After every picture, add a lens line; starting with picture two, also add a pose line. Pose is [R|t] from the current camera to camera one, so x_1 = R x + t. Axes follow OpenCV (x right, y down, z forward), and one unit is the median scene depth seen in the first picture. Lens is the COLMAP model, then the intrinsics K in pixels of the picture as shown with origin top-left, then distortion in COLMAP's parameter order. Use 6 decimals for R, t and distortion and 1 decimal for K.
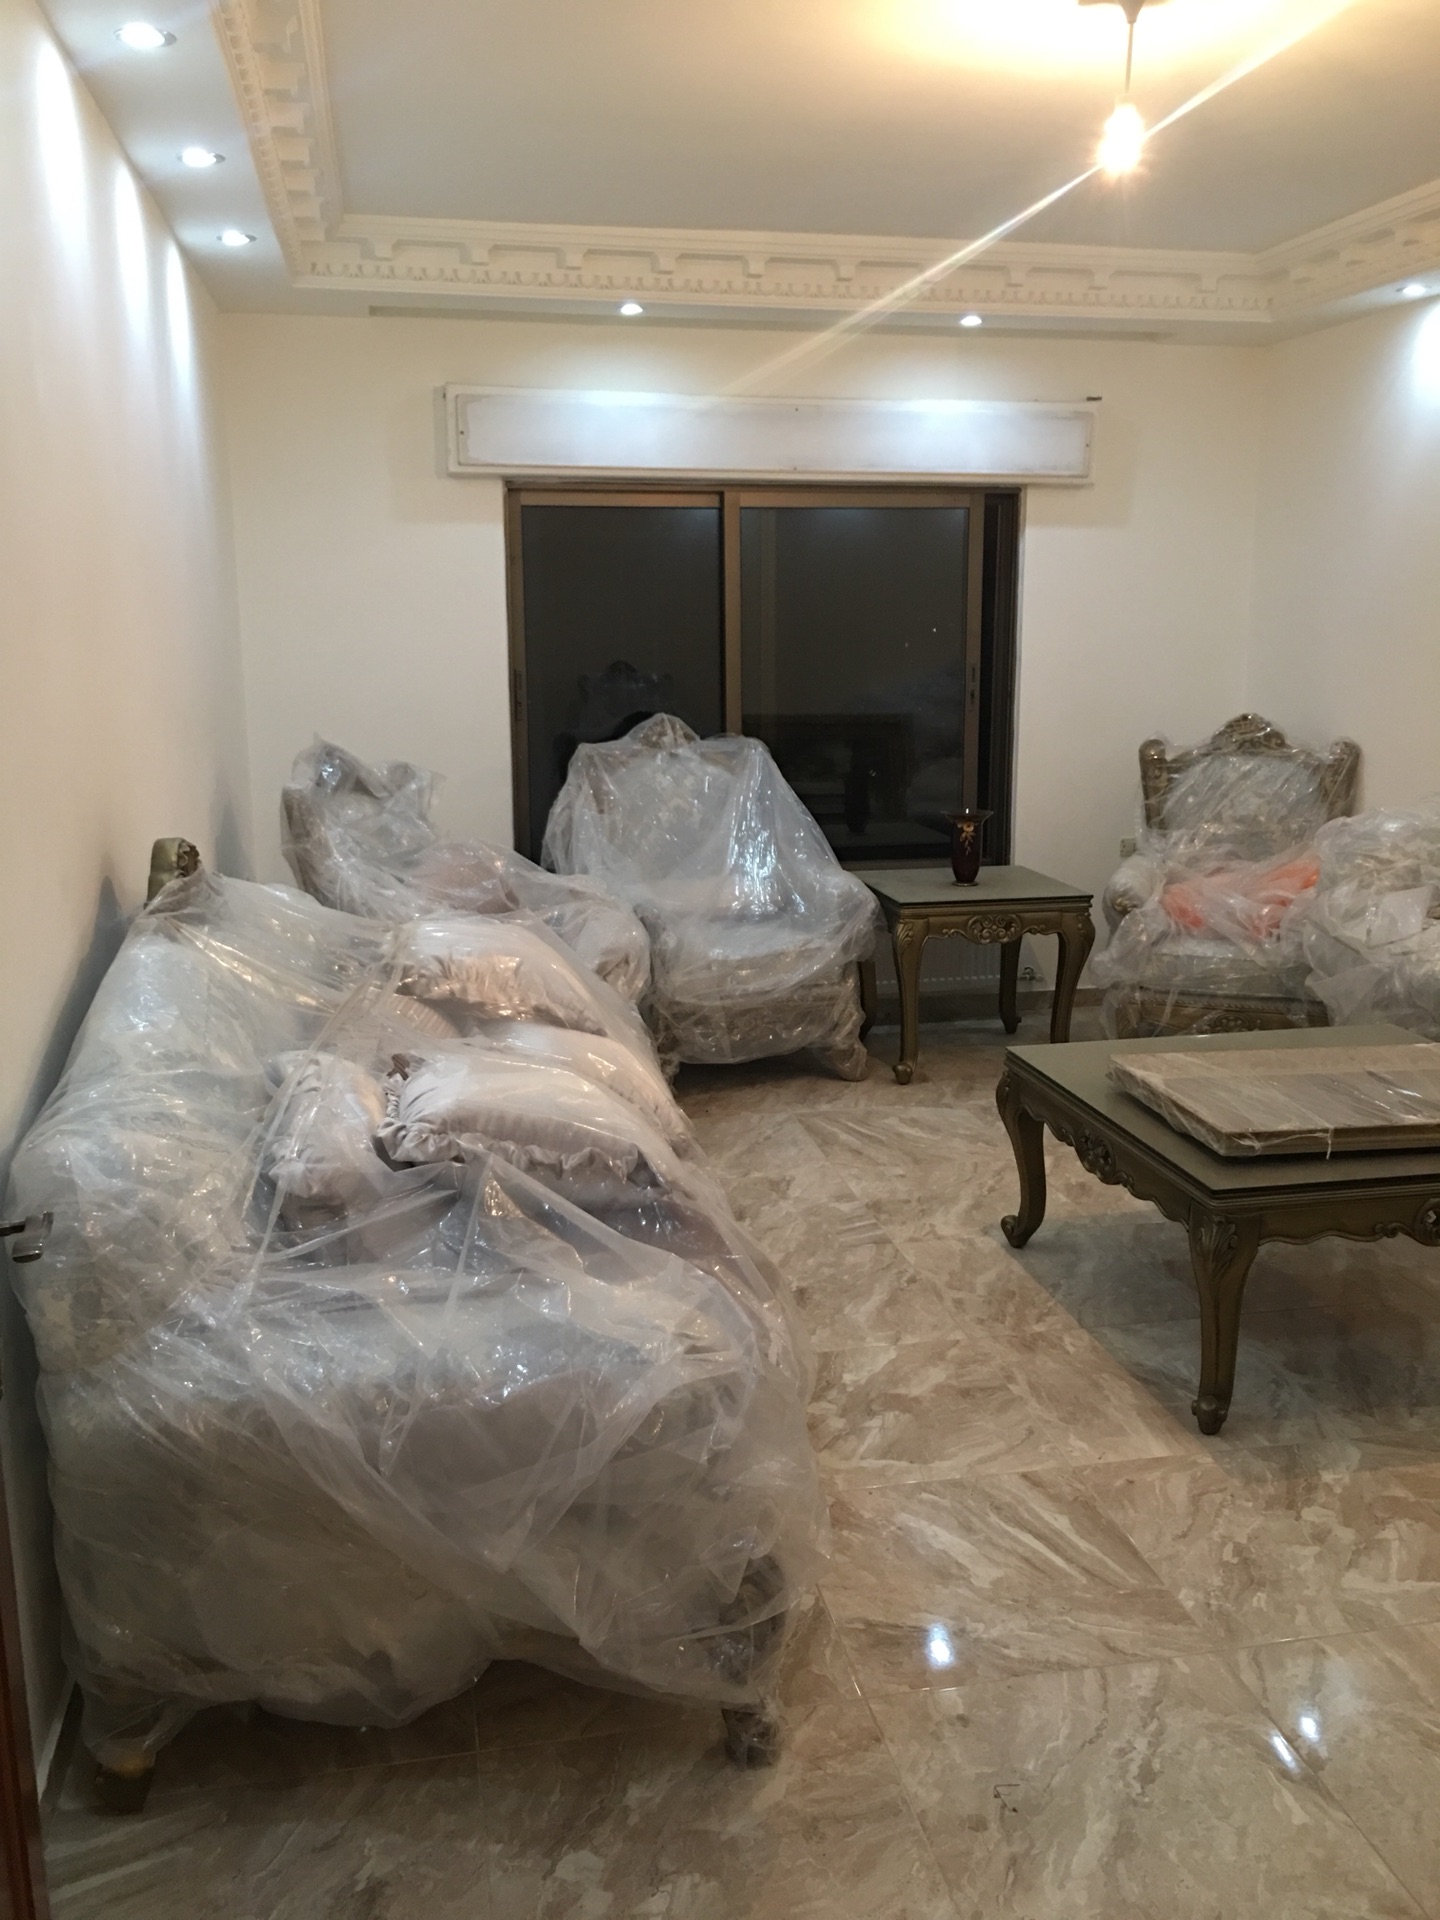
lens RADIAL K [[1639.1, 0, 720.9], [0, 1639.1, 950.9], [0, 0, 1]] dist [0.075090, -0.105393]
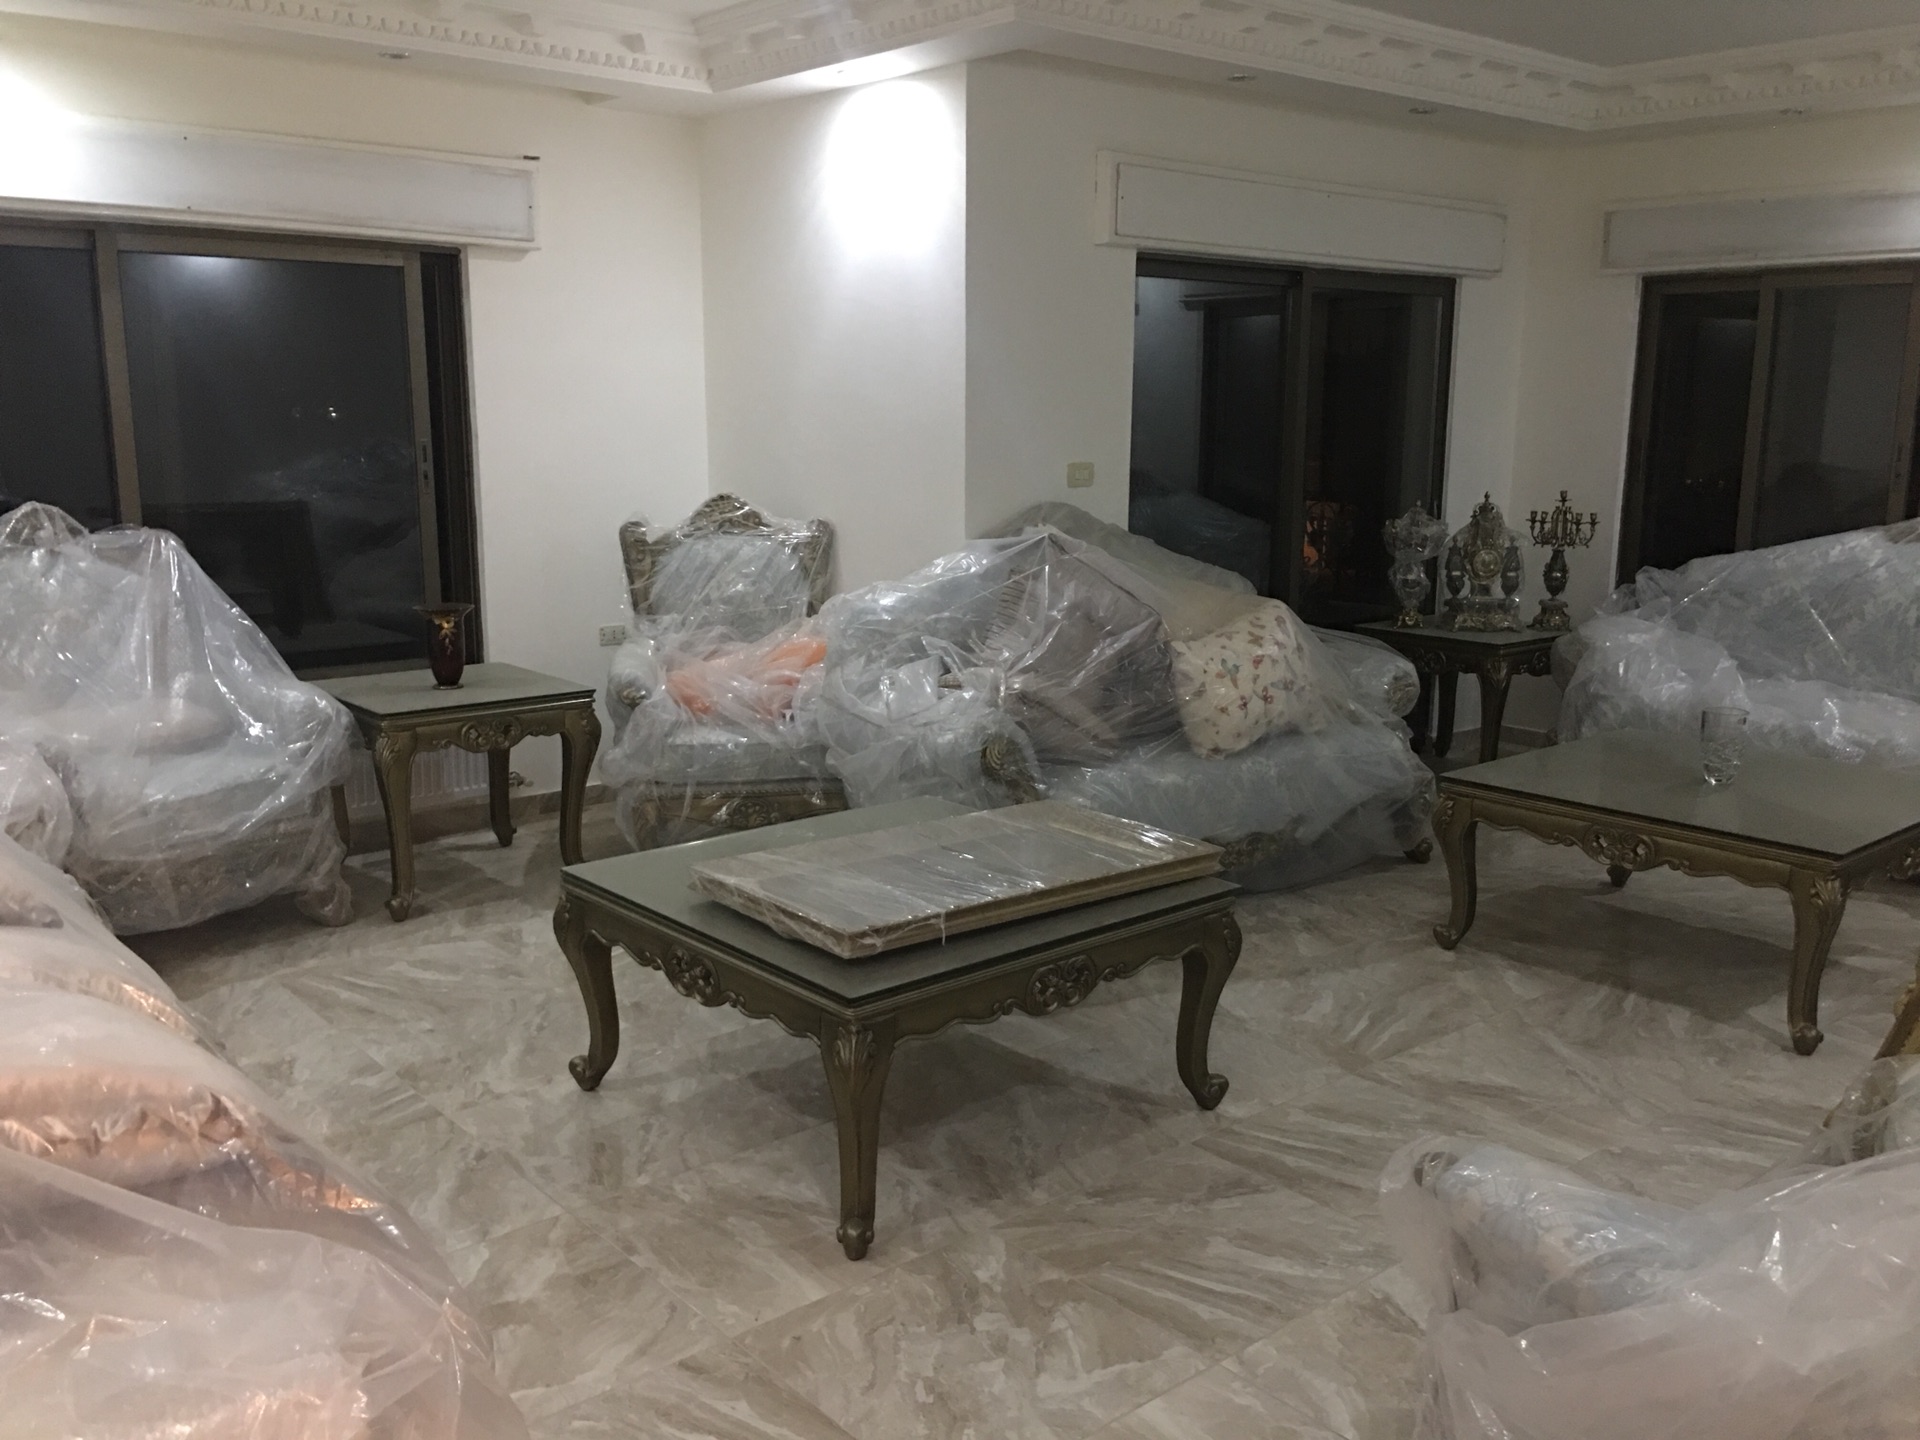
lens RADIAL K [[1639.1, 0, 954.6], [0, 1639.1, 712.5], [0, 0, 1]] dist [0.075090, -0.105393]
pose [[0.872394, -0.082492, 0.481791, -0.051619], [0.089841, 0.995925, 0.007845, -0.010760], [-0.480475, 0.036441, 0.876251, 0.098884]]
